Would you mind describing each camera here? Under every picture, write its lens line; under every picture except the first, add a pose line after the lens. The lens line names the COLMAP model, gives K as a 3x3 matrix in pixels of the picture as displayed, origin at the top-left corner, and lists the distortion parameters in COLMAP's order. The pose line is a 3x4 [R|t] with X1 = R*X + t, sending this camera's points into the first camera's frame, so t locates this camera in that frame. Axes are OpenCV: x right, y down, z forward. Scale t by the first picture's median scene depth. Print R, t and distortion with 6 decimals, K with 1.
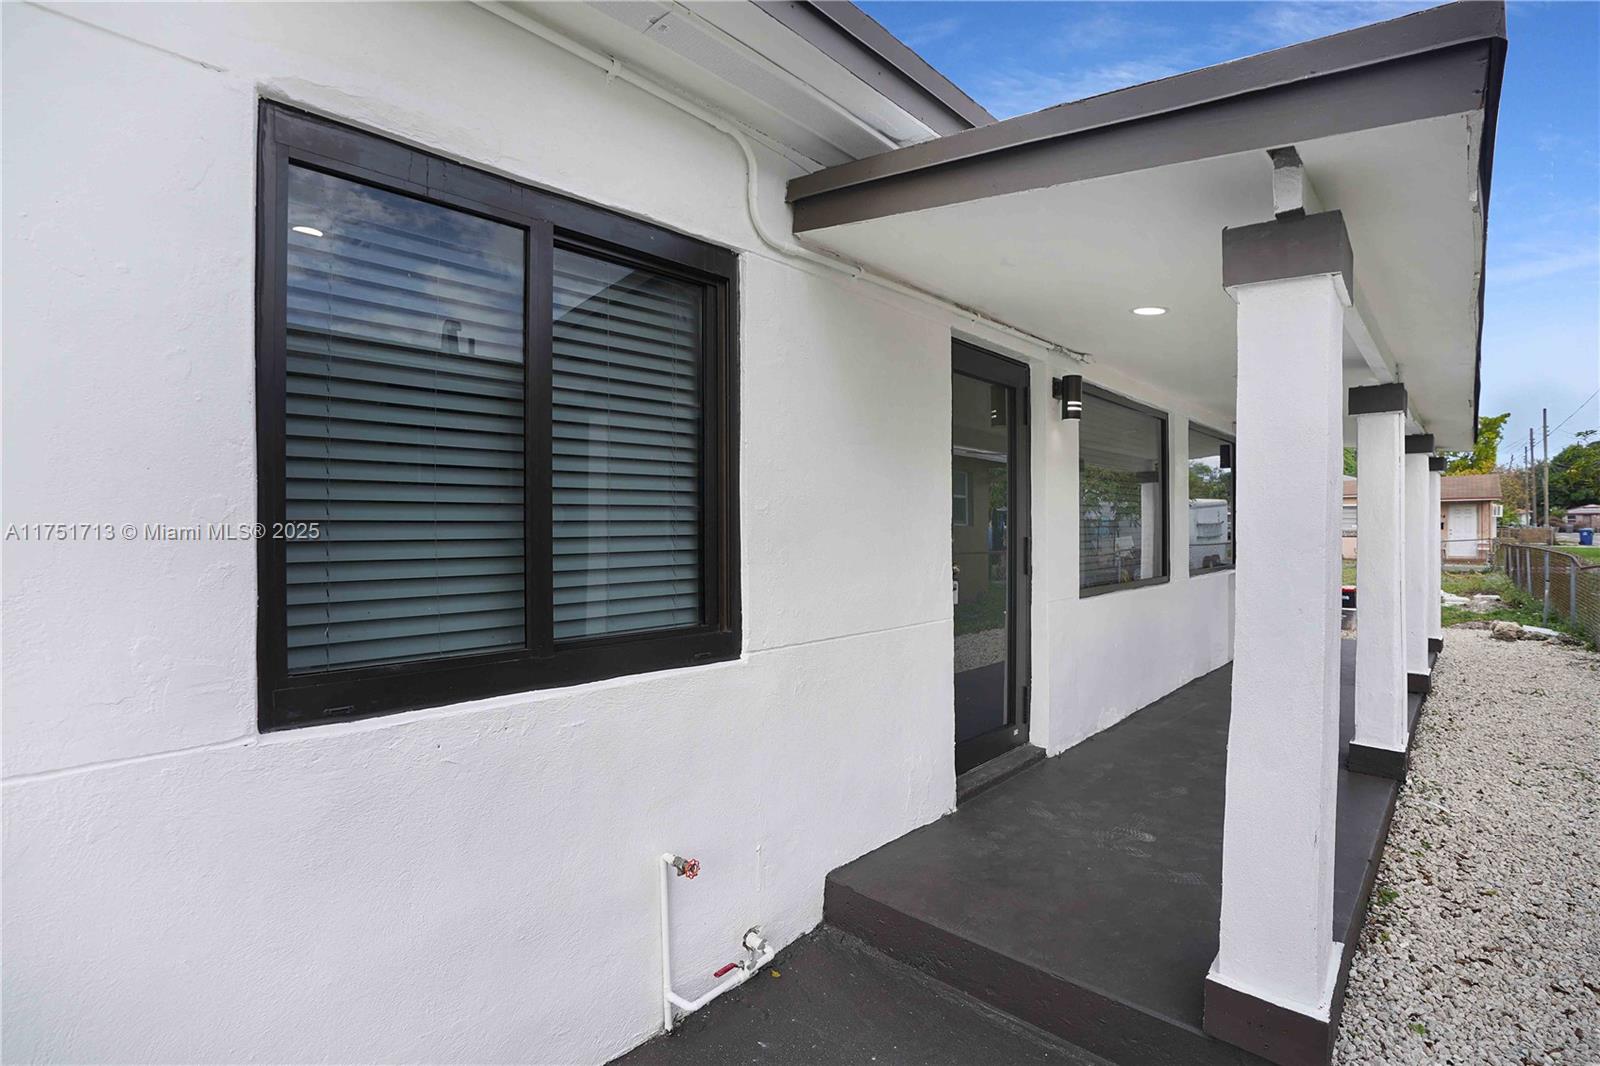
lens RADIAL K [[785.6, 0, 800.0], [0, 785.6, 533.0], [0, 0, 1]] dist [-0.079011, 0.030724]
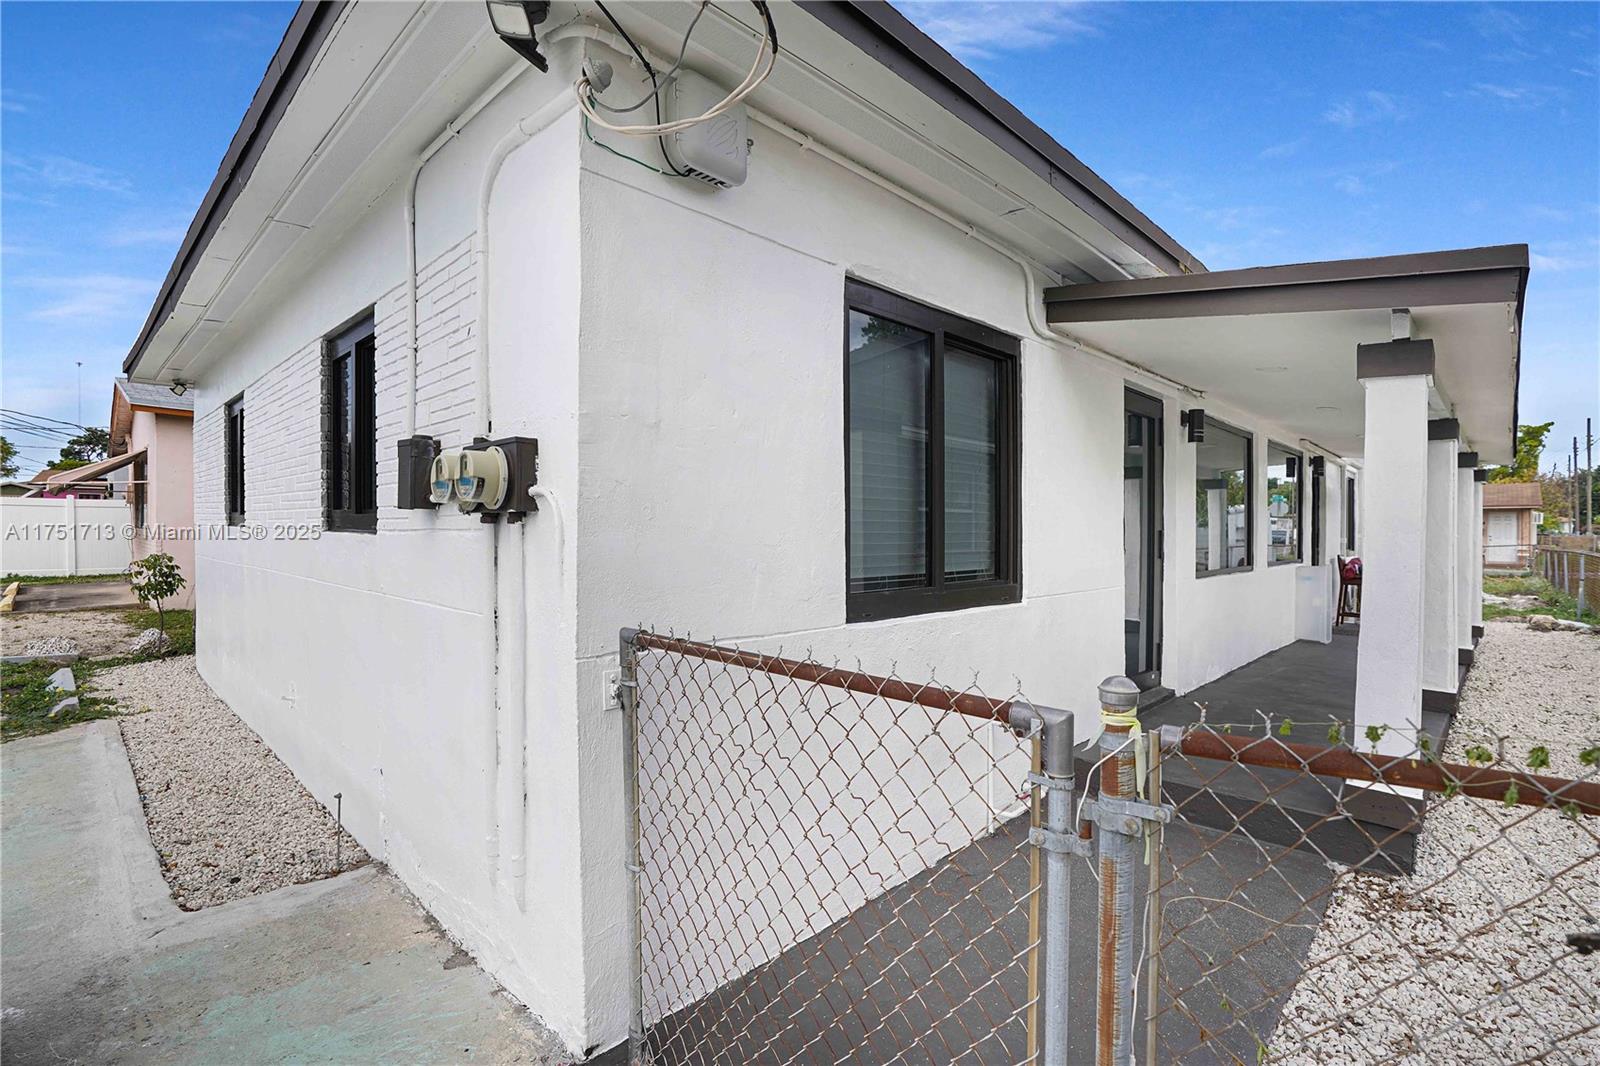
lens RADIAL K [[764.6, 0, 794.0], [0, 764.6, 528.8], [0, 0, 1]] dist [-0.066841, 0.023214]
pose [[0.998832, 0.013066, -0.046513, -0.268160], [-0.013284, 0.999902, -0.004380, 0.015867], [0.046451, 0.004993, 0.998908, -0.304776]]
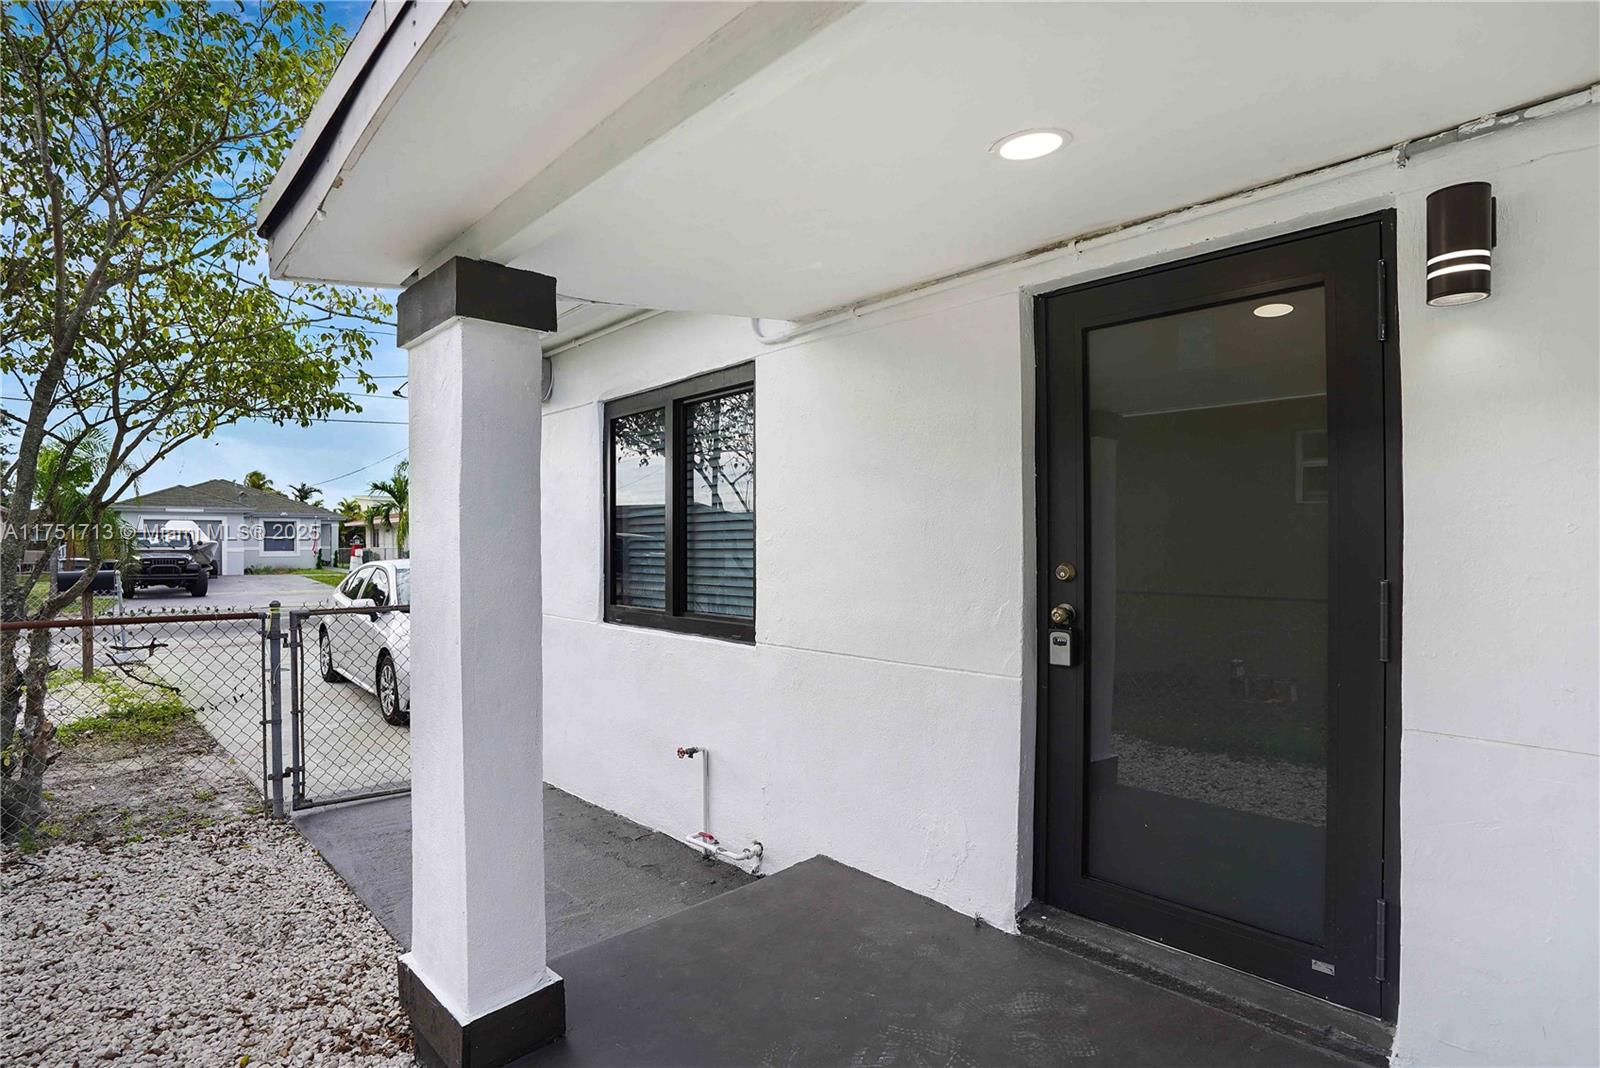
lens RADIAL K [[768.0, 0, 800.0], [0, 768.0, 534.0], [0, 0, 1]] dist [-0.045420, 0.014770]
pose [[-0.077193, -0.007097, -0.996991, 0.761628], [0.001883, 0.999972, -0.007264, -0.019927], [0.997014, -0.002438, -0.077177, 0.686908]]
